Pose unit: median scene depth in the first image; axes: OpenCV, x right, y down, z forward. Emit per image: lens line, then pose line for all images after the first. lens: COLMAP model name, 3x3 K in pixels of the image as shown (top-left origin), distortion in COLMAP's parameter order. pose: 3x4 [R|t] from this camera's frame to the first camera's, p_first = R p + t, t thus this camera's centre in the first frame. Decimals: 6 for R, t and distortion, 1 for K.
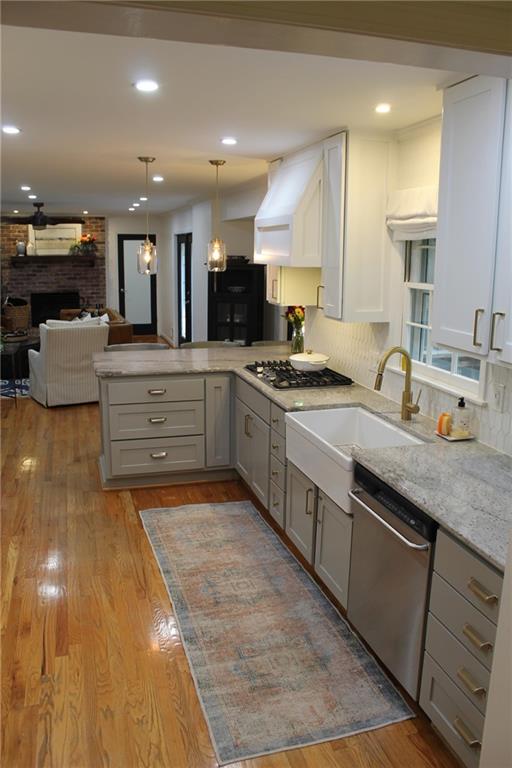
lens RADIAL K [[629.3, 0, 252.9], [0, 629.3, 383.5], [0, 0, 1]] dist [-0.167575, 0.139813]
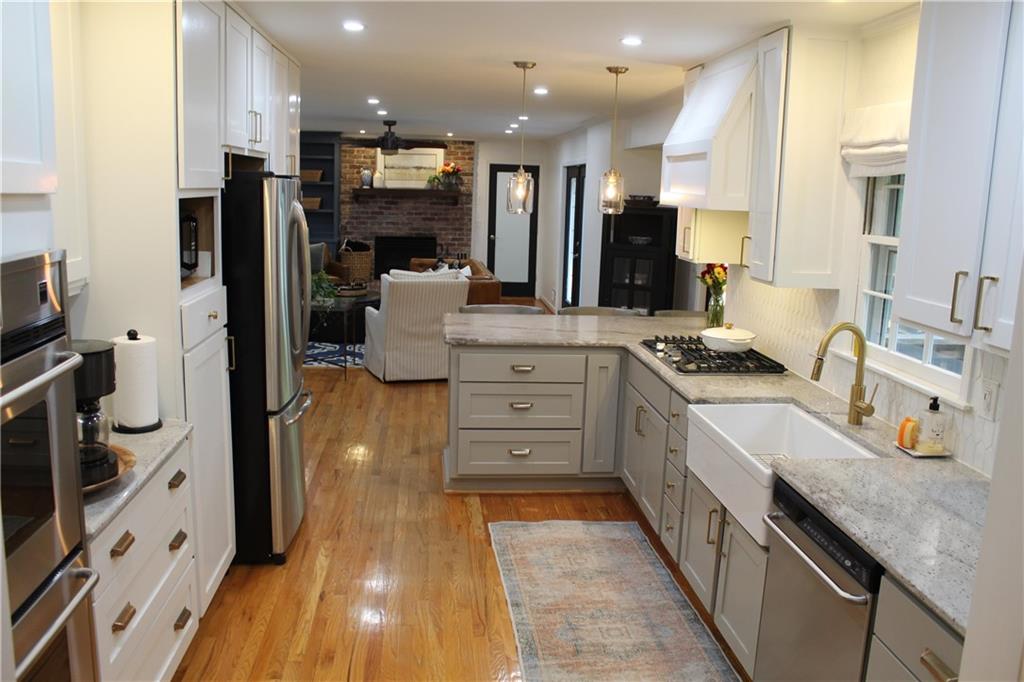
lens RADIAL K [[839.0, 0, 506.5], [0, 839.0, 338.9], [0, 0, 1]] dist [-0.167575, 0.139813]
pose [[0.981054, 0.053158, -0.186297, 0.015733], [-0.059318, 0.997856, -0.027644, 0.007122], [0.184428, 0.038171, 0.982105, -0.003752]]
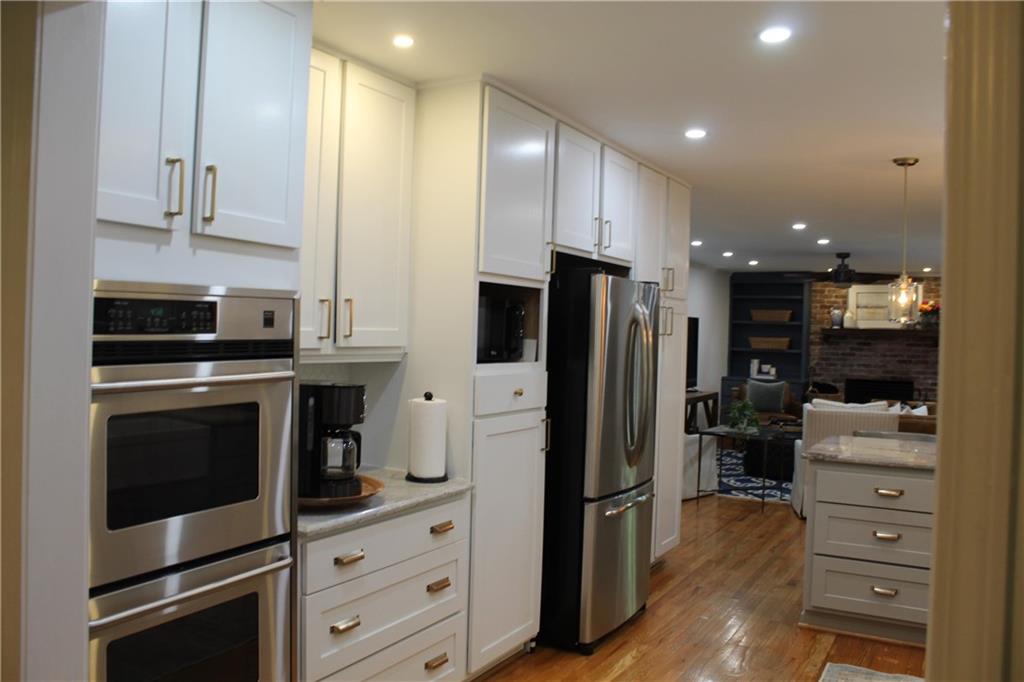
lens RADIAL K [[839.0, 0, 506.5], [0, 839.0, 338.9], [0, 0, 1]] dist [-0.167575, 0.139813]
pose [[0.691203, 0.014834, -0.722509, 0.191755], [-0.169846, 0.975118, -0.142466, 0.047039], [0.702418, 0.221188, 0.676524, 0.094251]]
